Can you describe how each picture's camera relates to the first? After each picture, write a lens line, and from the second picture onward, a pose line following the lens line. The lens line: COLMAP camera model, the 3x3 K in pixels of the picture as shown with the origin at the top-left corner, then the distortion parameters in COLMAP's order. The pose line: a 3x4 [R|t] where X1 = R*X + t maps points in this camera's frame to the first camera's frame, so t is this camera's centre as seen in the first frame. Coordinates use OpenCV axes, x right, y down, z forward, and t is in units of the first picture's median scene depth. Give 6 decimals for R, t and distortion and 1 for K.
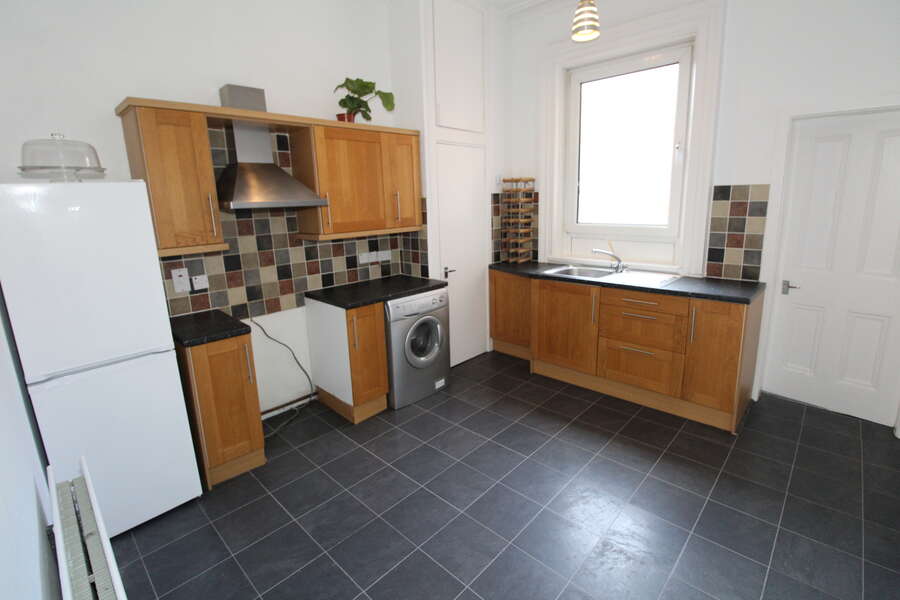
lens RADIAL K [[418.7, 0, 450.4], [0, 418.7, 289.6], [0, 0, 1]] dist [-0.014835, -0.000827]
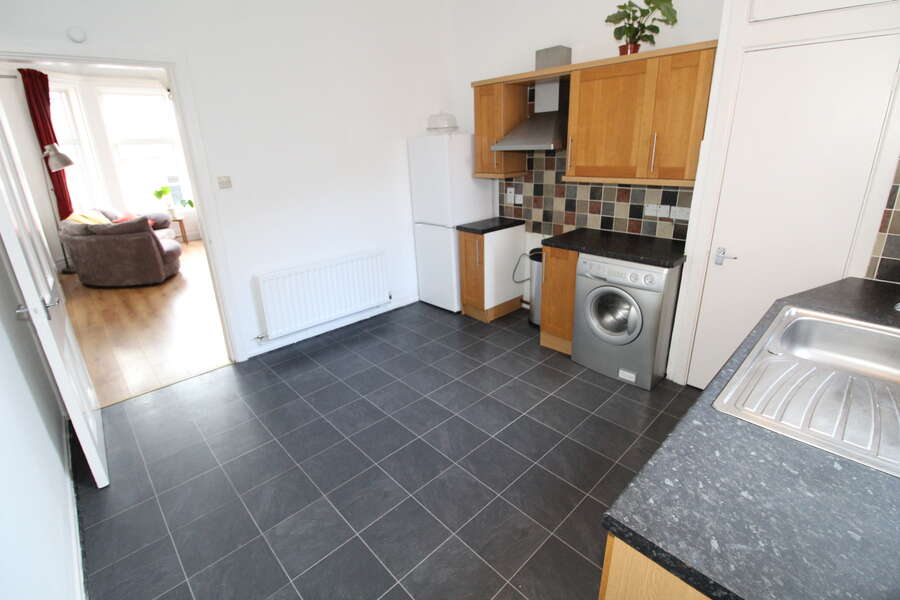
lens RADIAL K [[418.7, 0, 450.4], [0, 418.7, 289.6], [0, 0, 1]] dist [-0.014835, -0.000827]
pose [[-0.044683, 0.355043, -0.933782, 0.787853], [-0.181628, 0.916250, 0.357068, -0.181157], [0.982352, 0.185556, 0.023545, 0.680465]]
